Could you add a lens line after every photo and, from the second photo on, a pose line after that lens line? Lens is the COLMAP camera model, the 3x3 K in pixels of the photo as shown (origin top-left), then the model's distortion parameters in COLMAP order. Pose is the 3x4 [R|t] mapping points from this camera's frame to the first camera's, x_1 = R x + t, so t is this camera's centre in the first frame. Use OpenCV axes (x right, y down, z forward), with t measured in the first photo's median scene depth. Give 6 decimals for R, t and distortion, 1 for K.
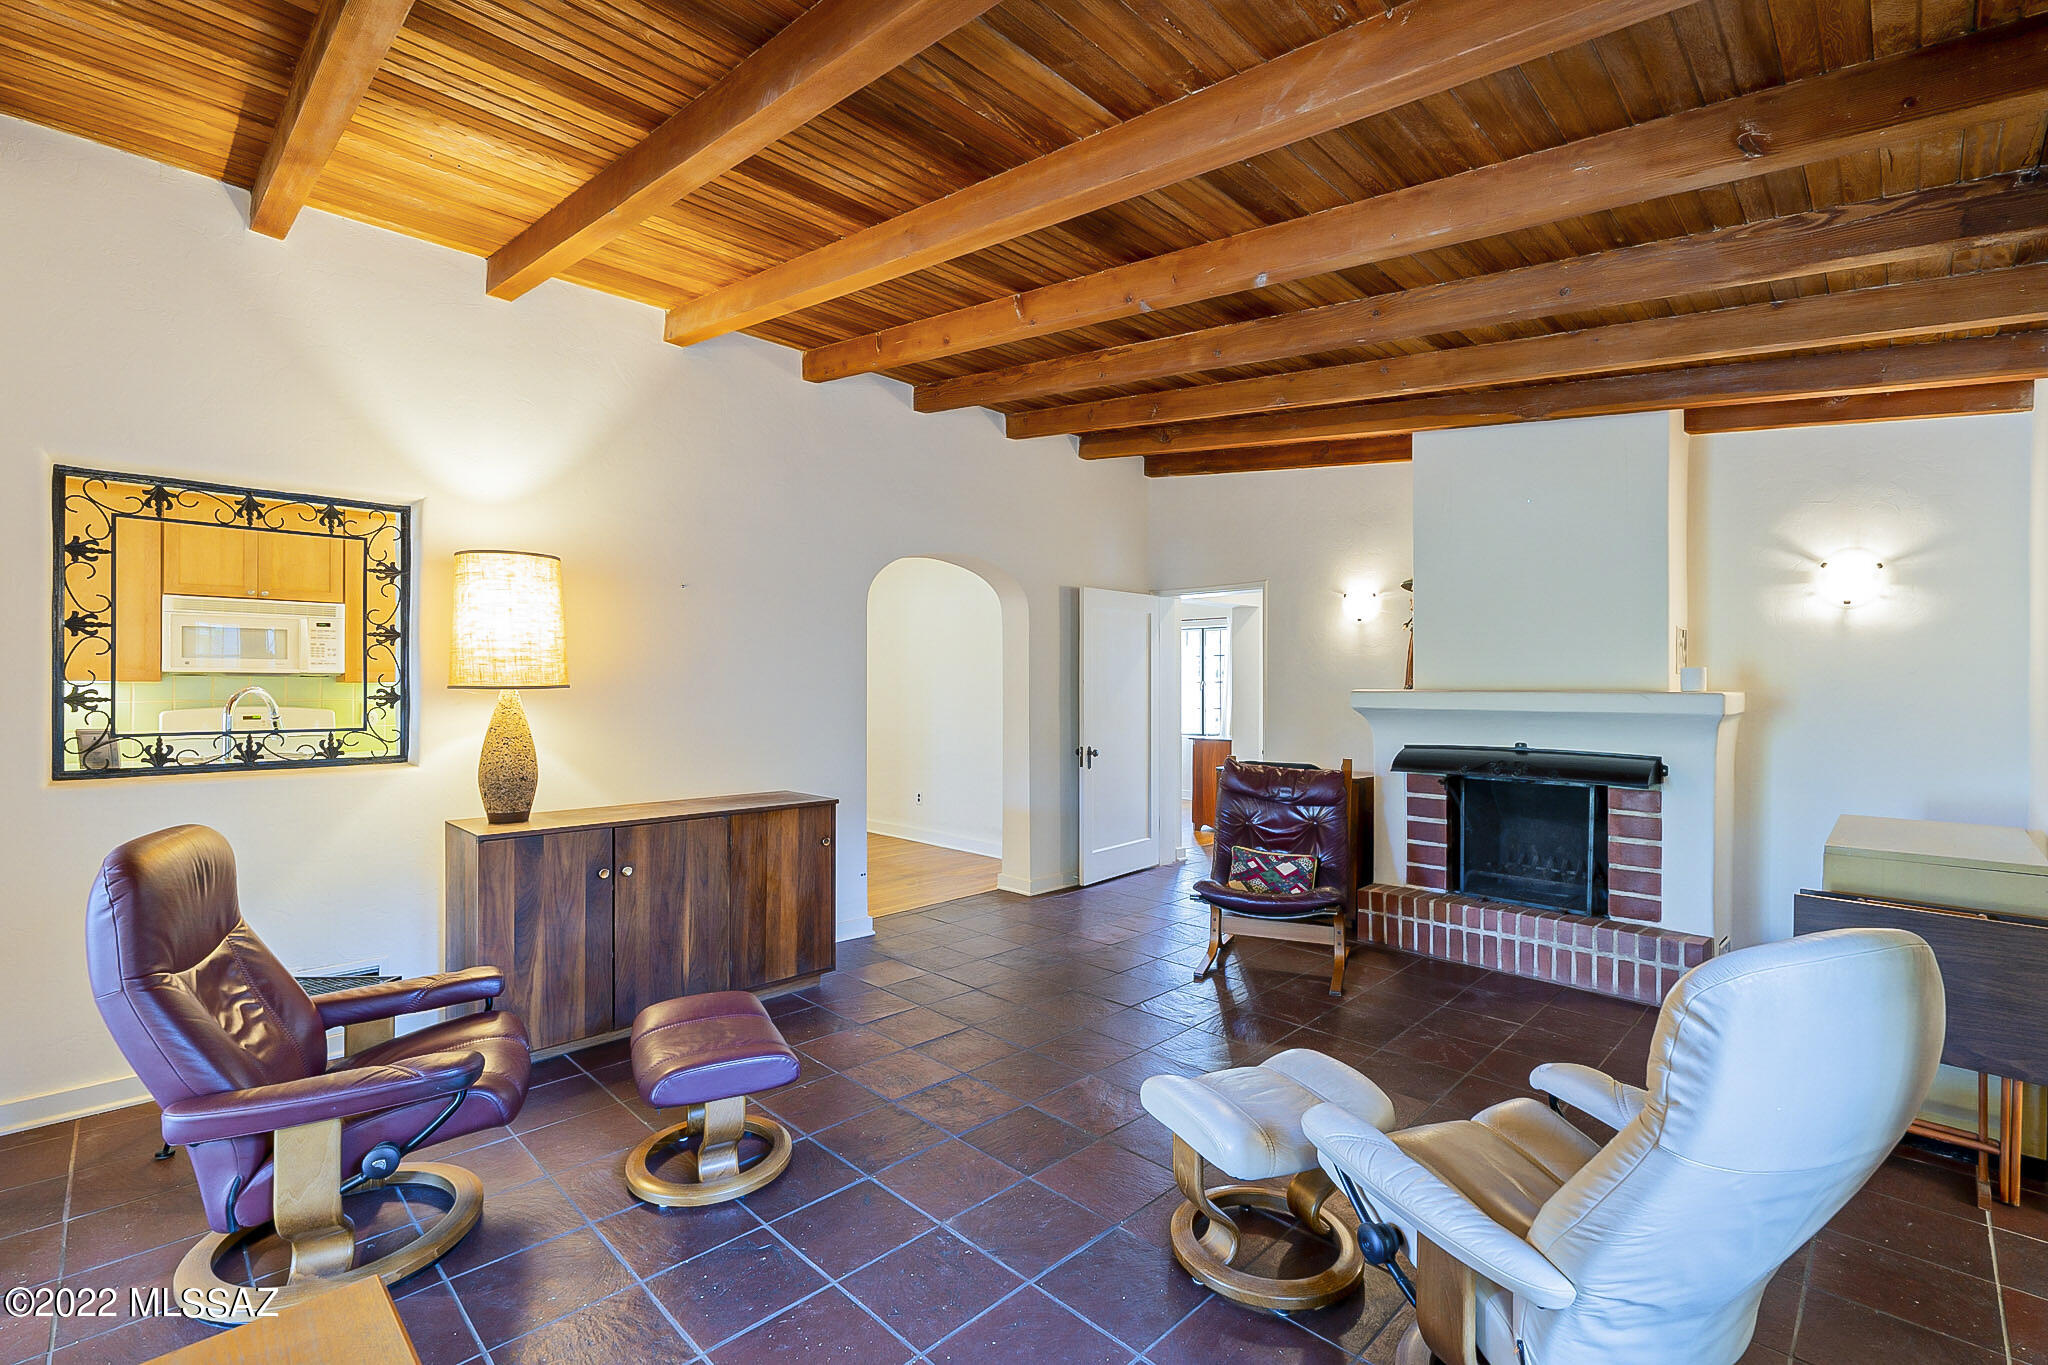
lens RADIAL K [[899.6, 0, 1024.0], [0, 899.6, 682.5], [0, 0, 1]] dist [0.000358, 0.000082]
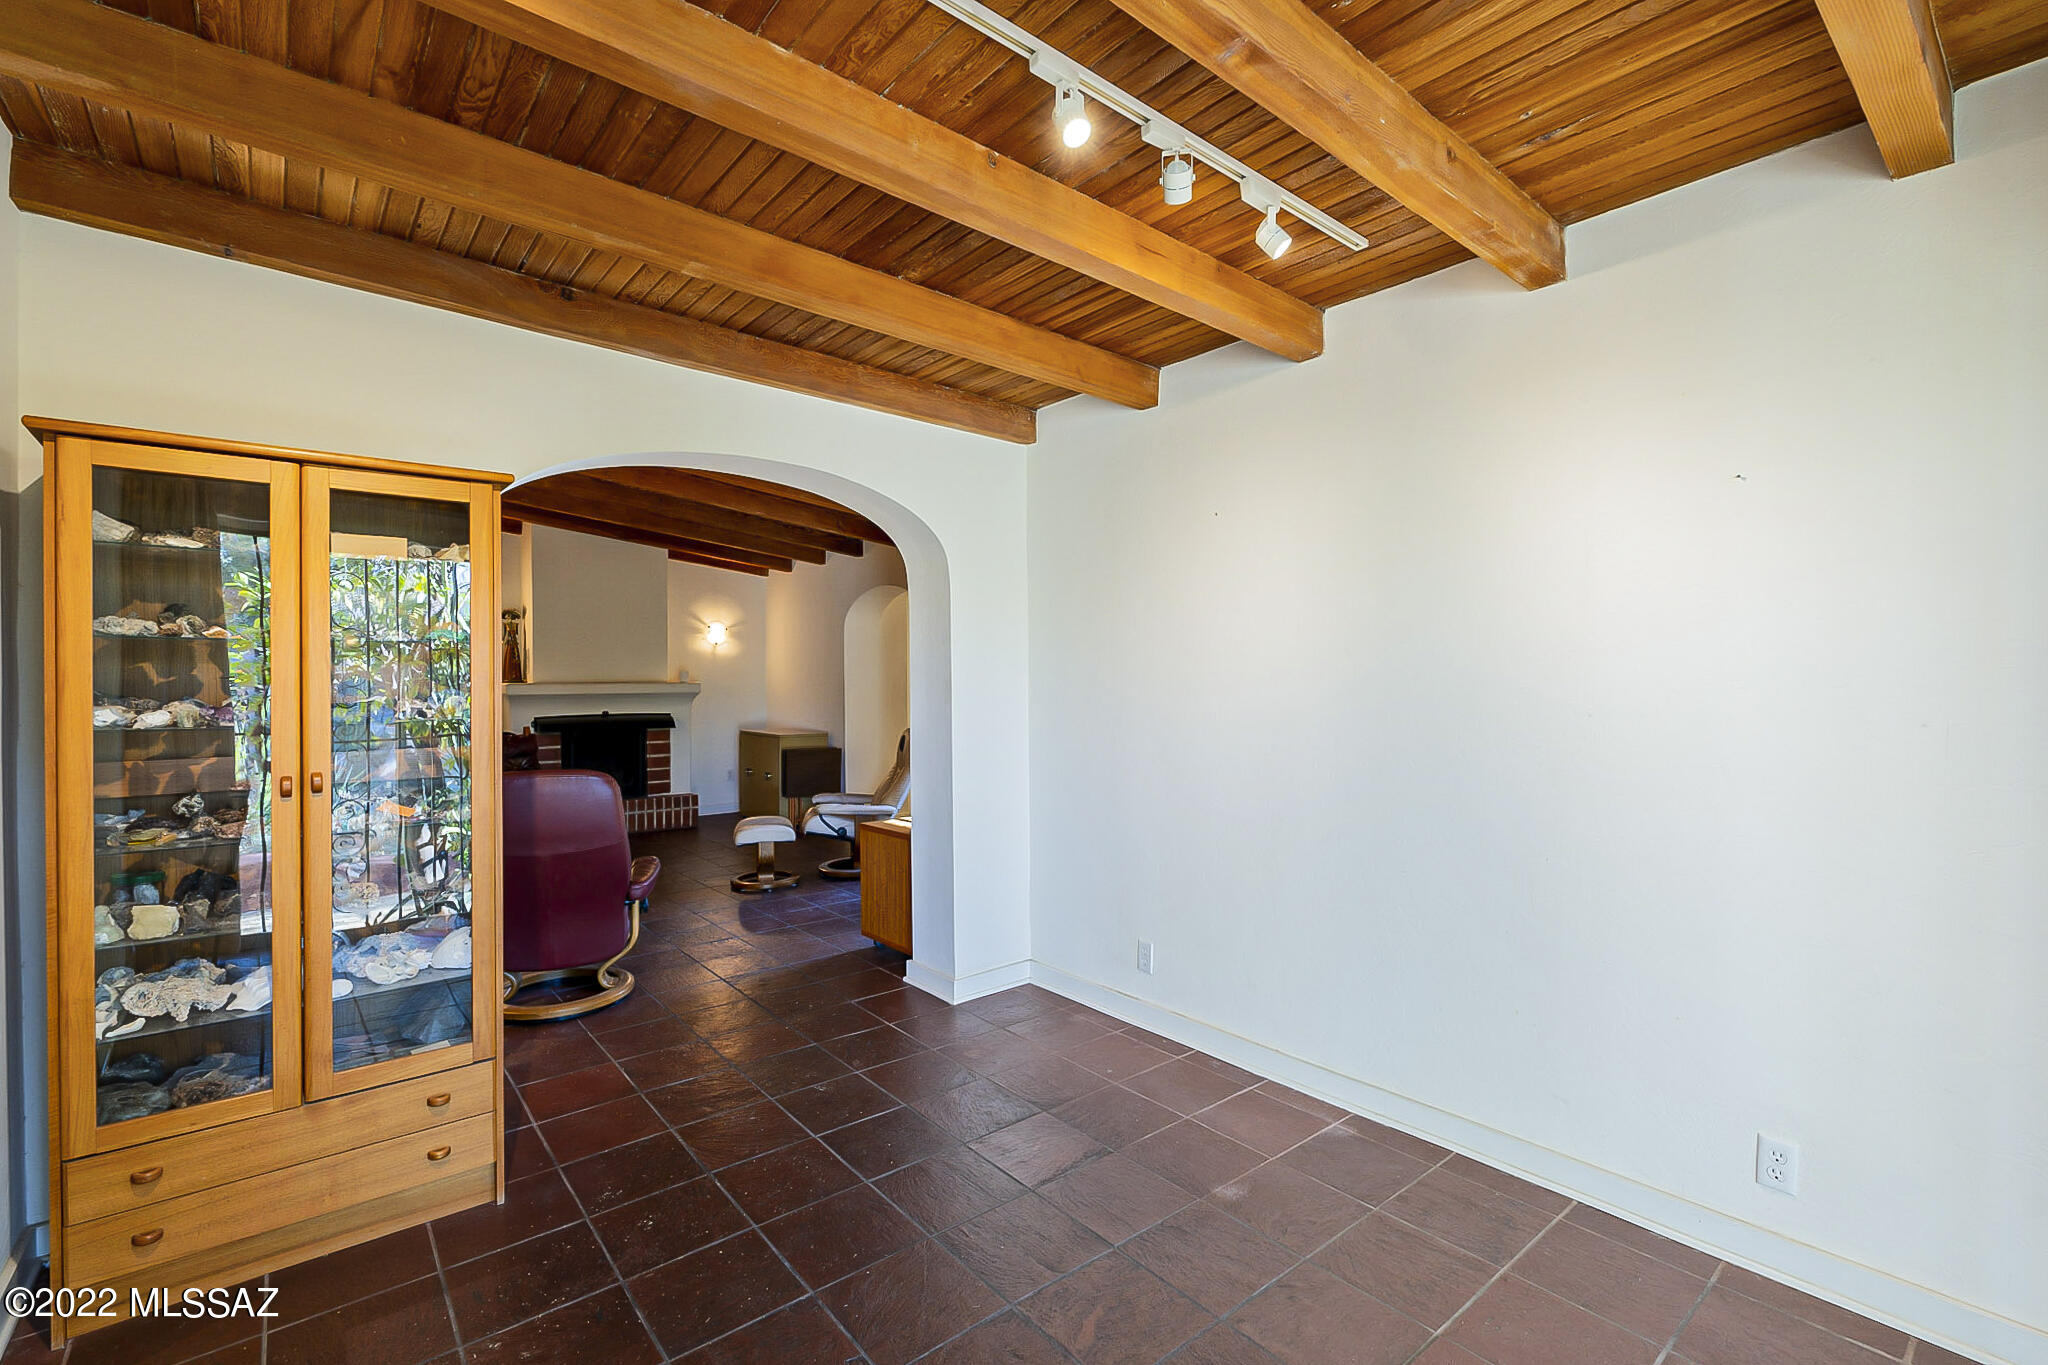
lens RADIAL K [[889.0, 0, 1024.0], [0, 889.0, 682.5], [0, 0, 1]] dist [-0.002660, -0.000226]
pose [[0.096644, -0.013707, 0.995225, -1.267892], [-0.006379, 0.999876, 0.014390, -0.024749], [-0.995299, -0.007739, 0.096545, -0.023041]]
